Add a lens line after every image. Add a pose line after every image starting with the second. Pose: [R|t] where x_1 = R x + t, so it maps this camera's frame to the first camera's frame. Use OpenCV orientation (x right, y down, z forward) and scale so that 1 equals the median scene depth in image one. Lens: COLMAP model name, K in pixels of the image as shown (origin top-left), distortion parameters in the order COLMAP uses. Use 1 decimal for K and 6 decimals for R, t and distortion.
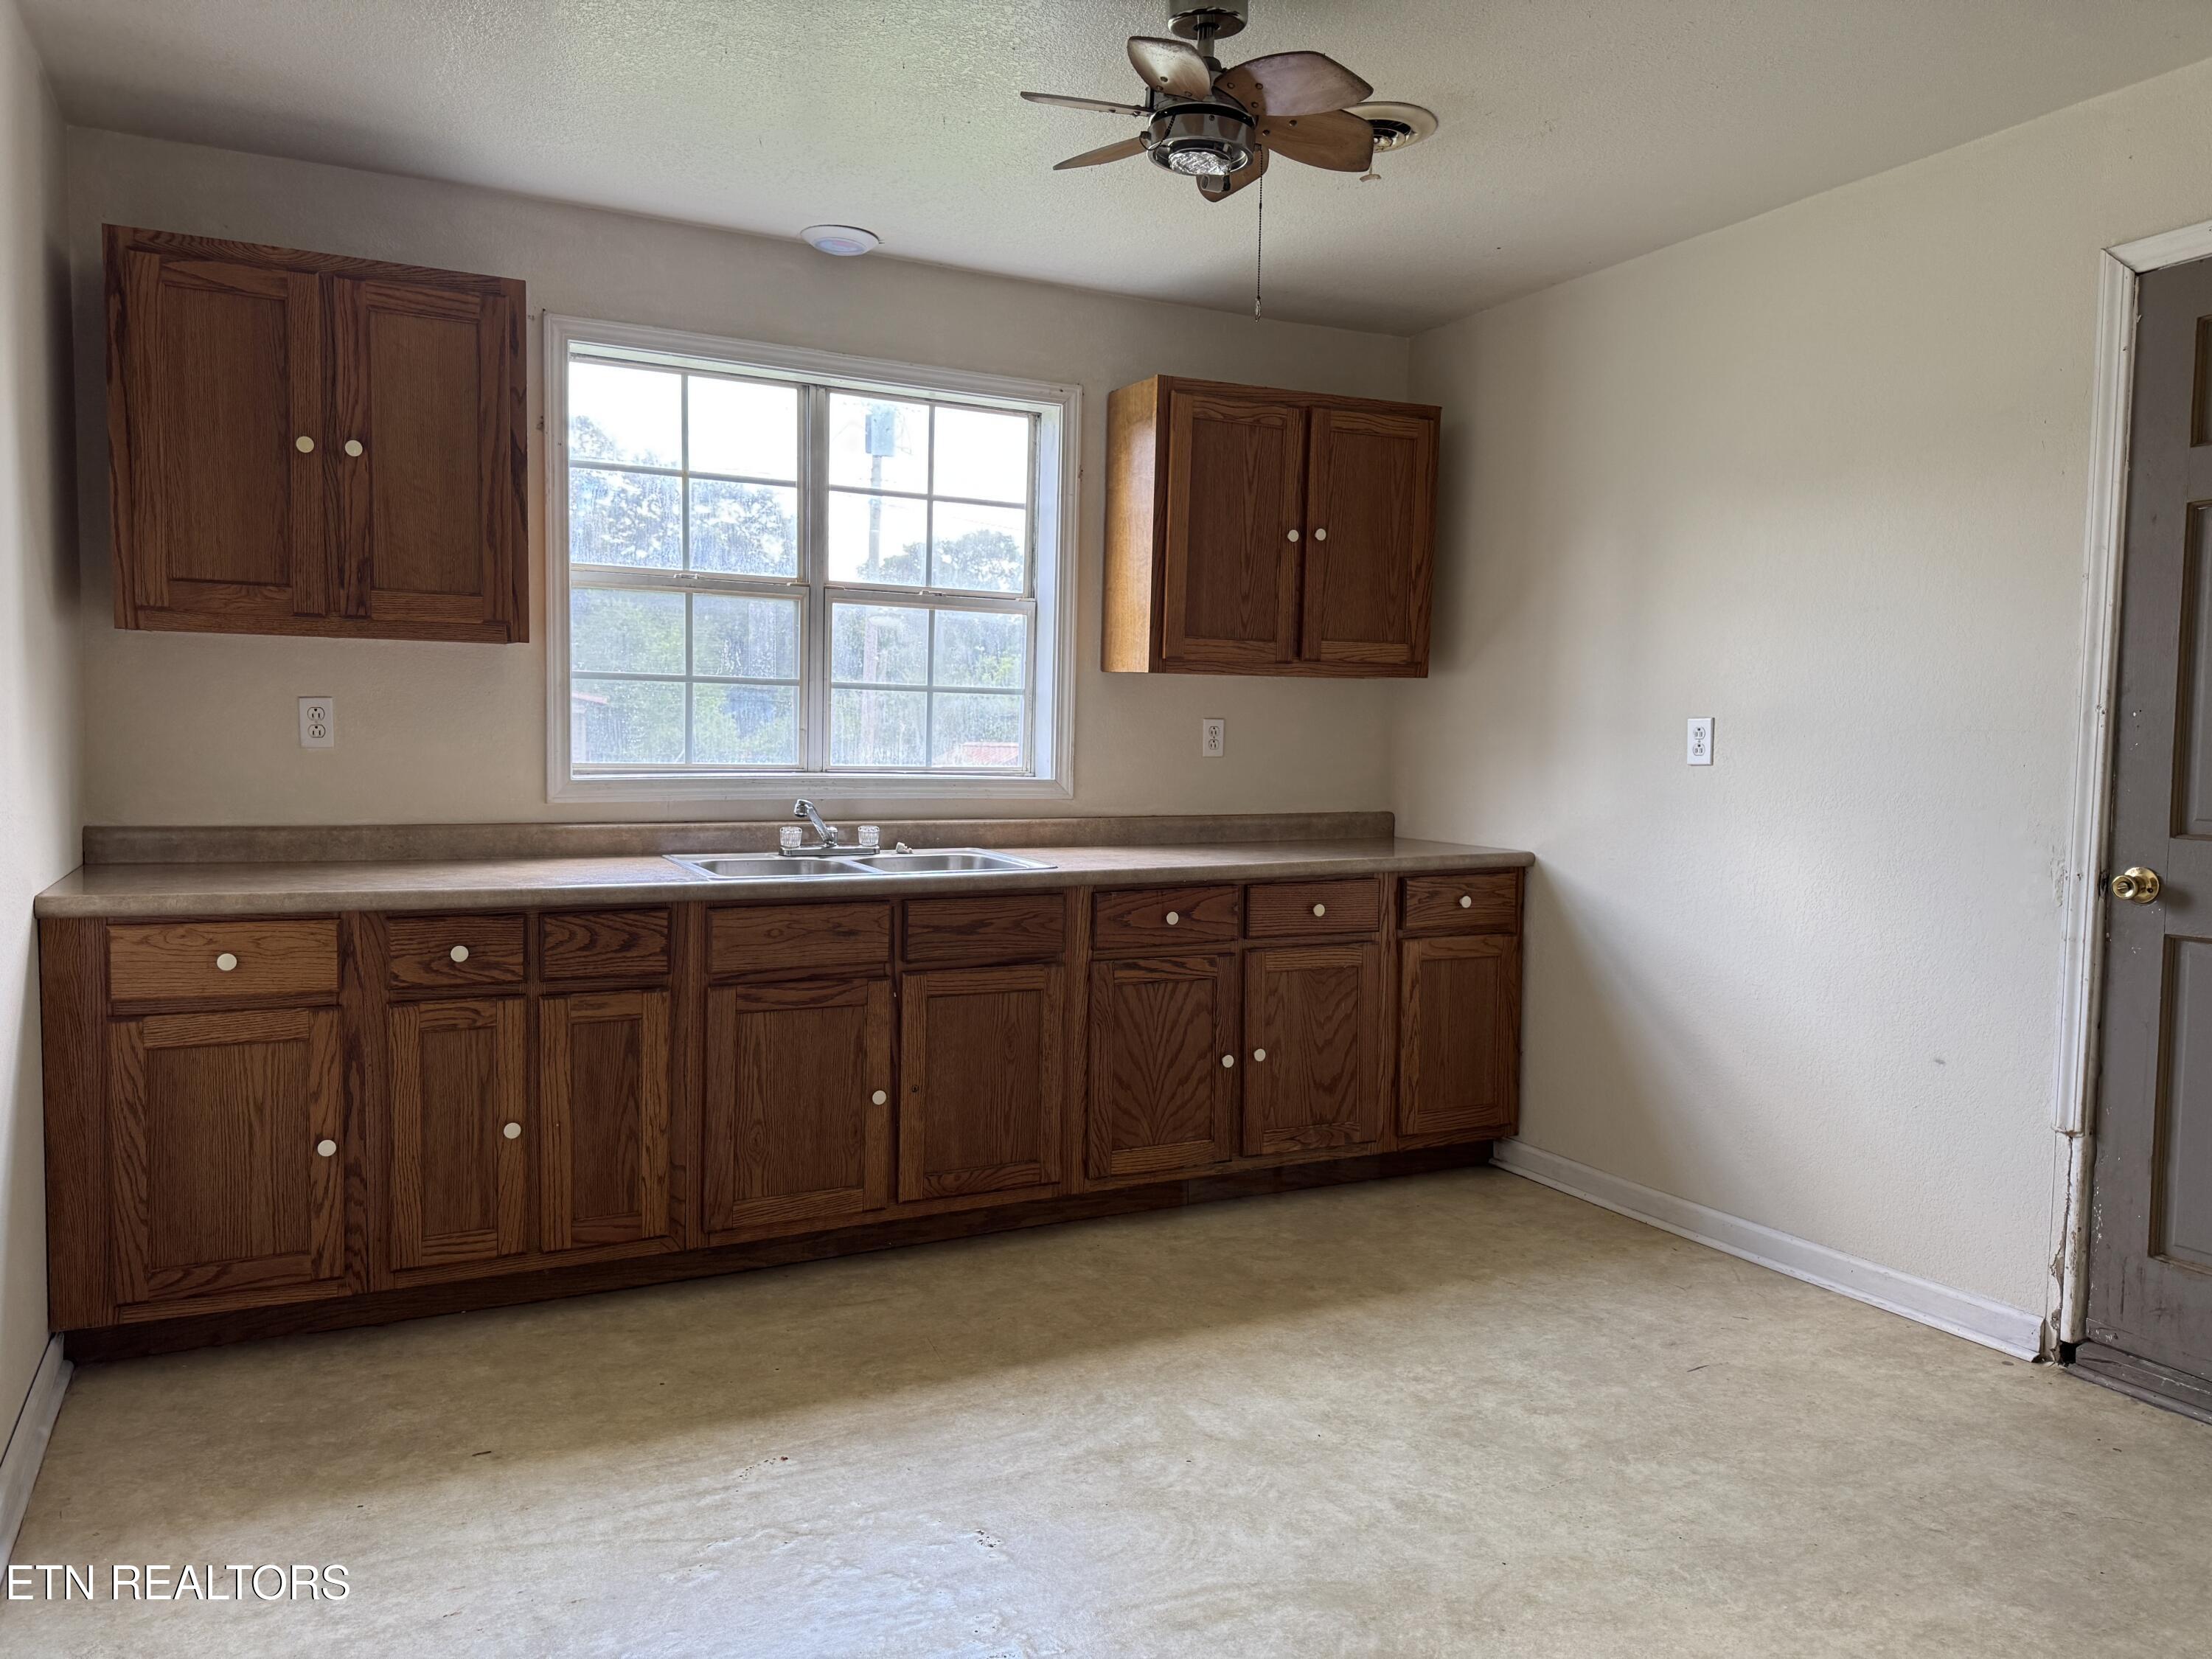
lens RADIAL K [[1557.3, 0, 1113.8], [0, 1557.3, 835.1], [0, 0, 1]] dist [0.056484, -0.073284]
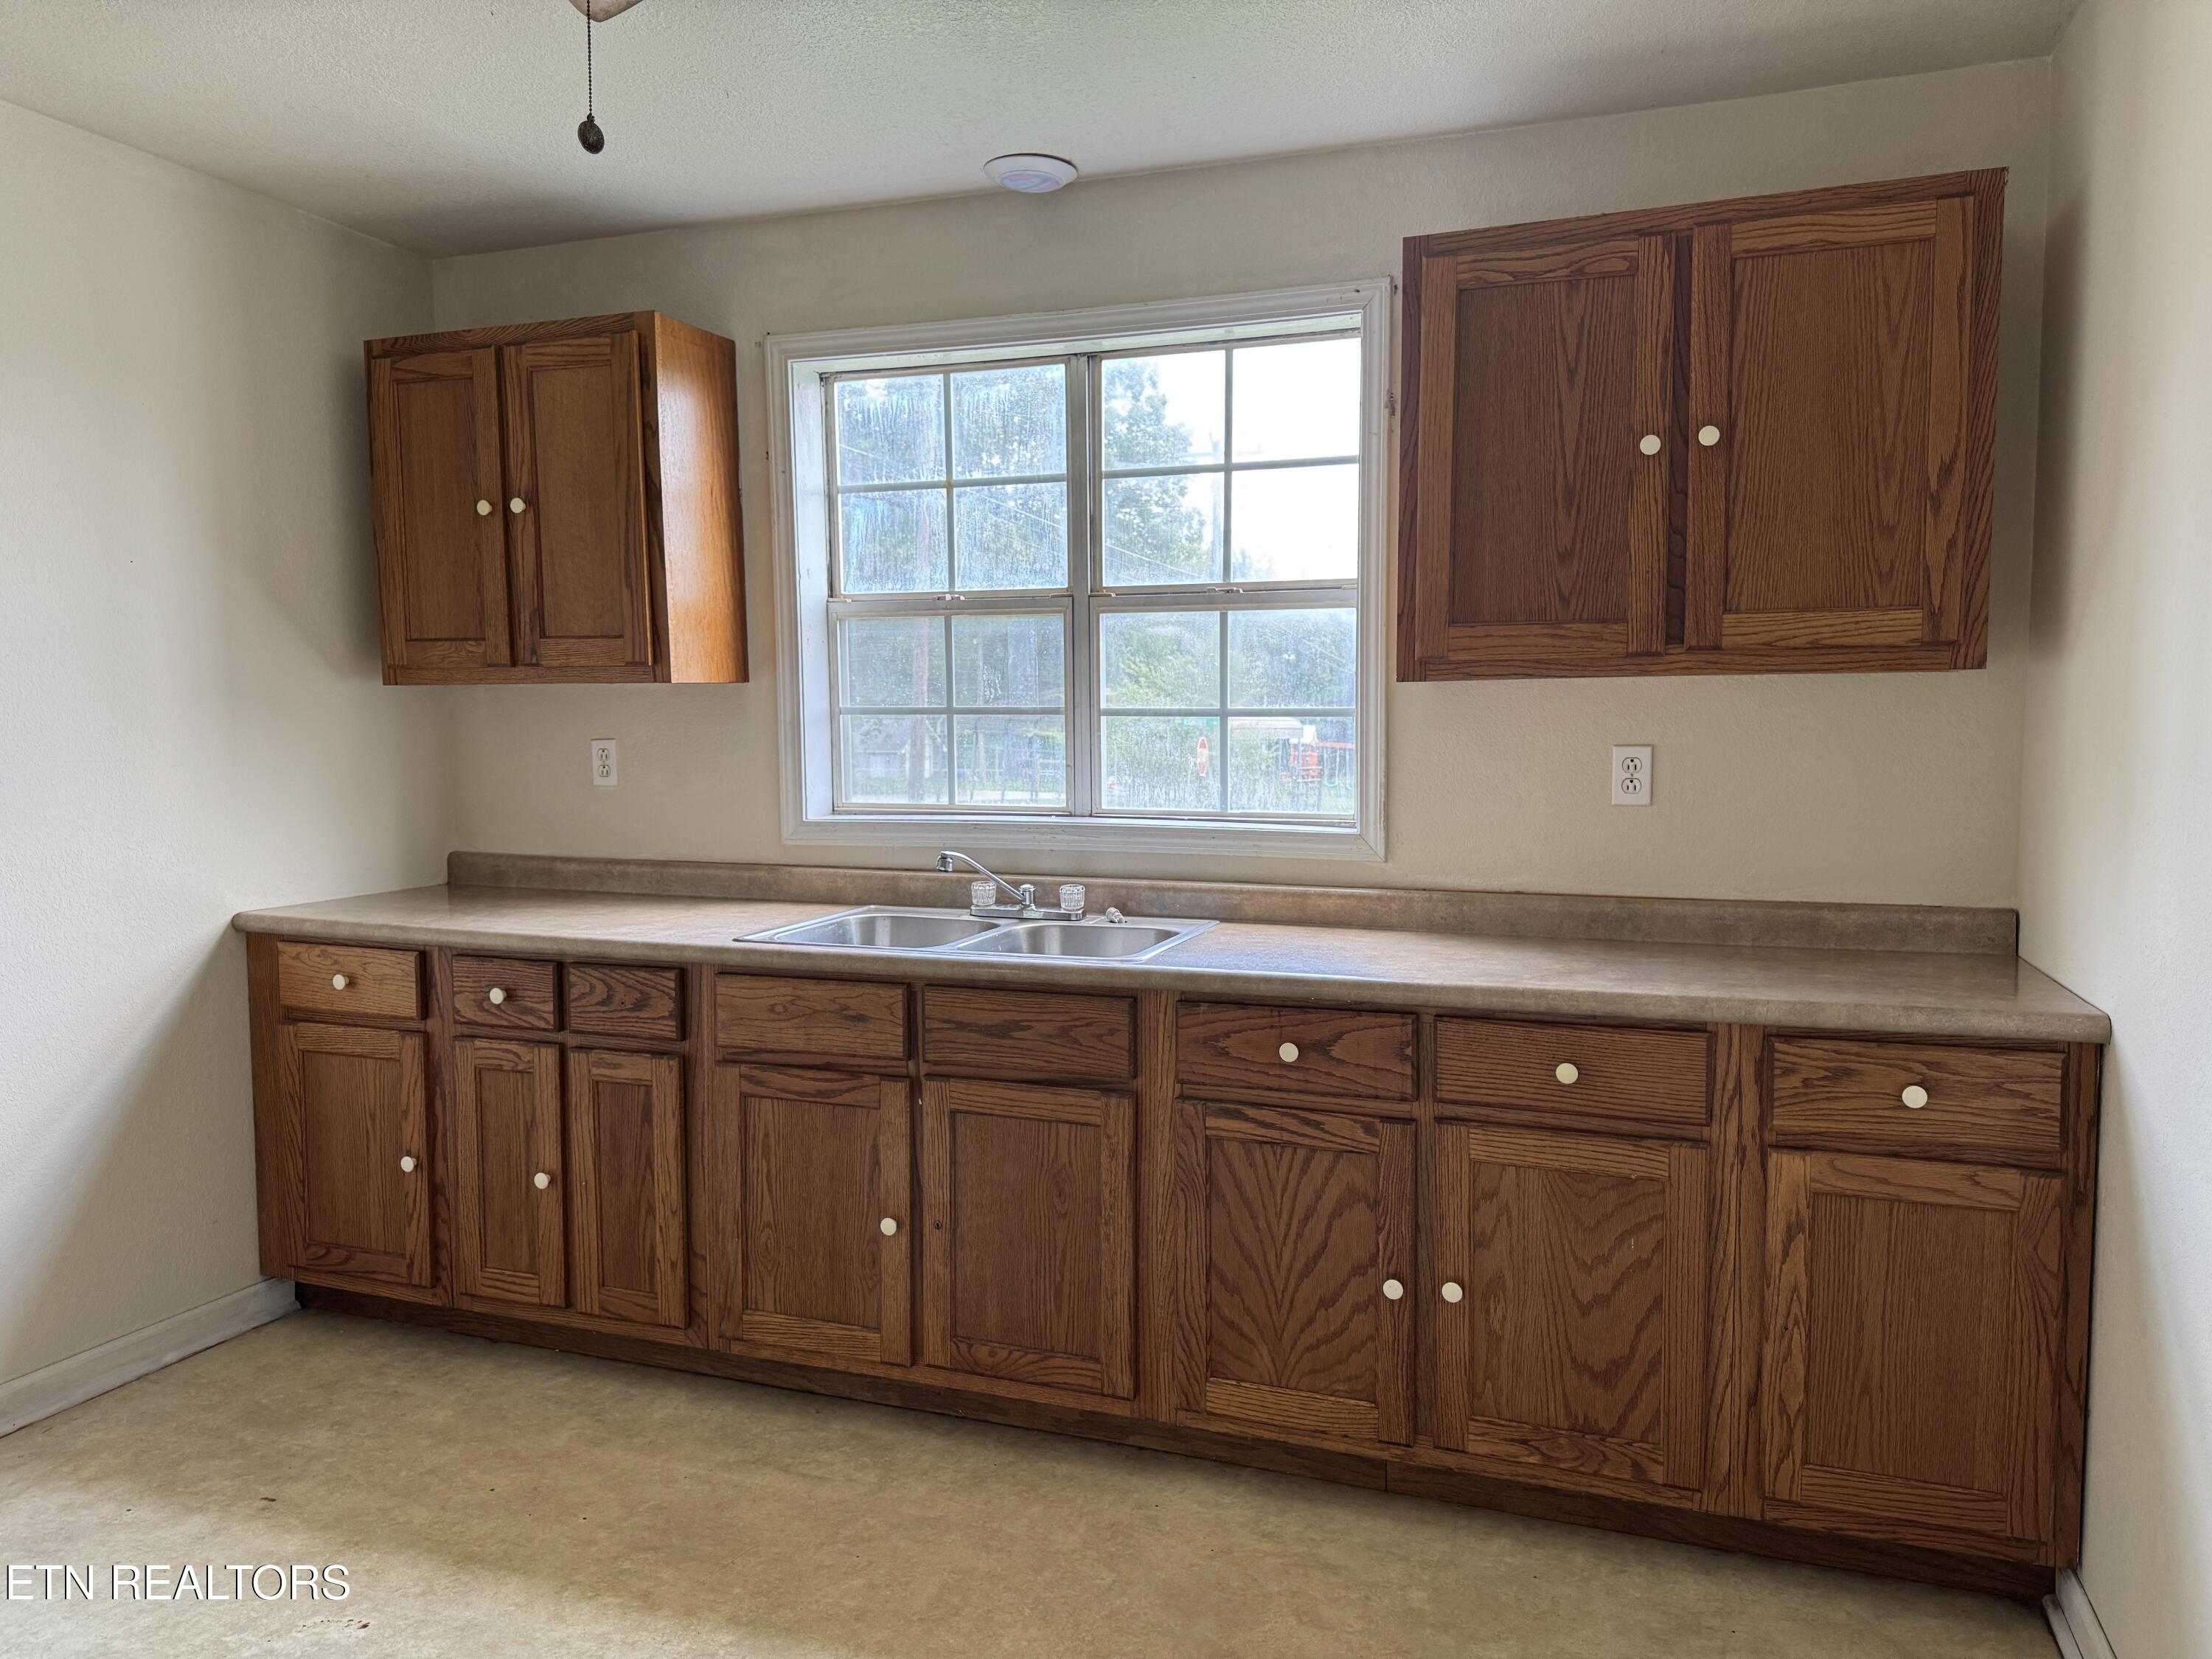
lens RADIAL K [[1557.3, 0, 1093.6], [0, 1557.3, 830.5], [0, 0, 1]] dist [0.056484, -0.073284]
pose [[0.674289, 0.032068, -0.737771, 0.500479], [-0.041367, 0.999128, 0.005620, -0.044503], [0.737308, 0.026729, 0.675028, 0.516048]]
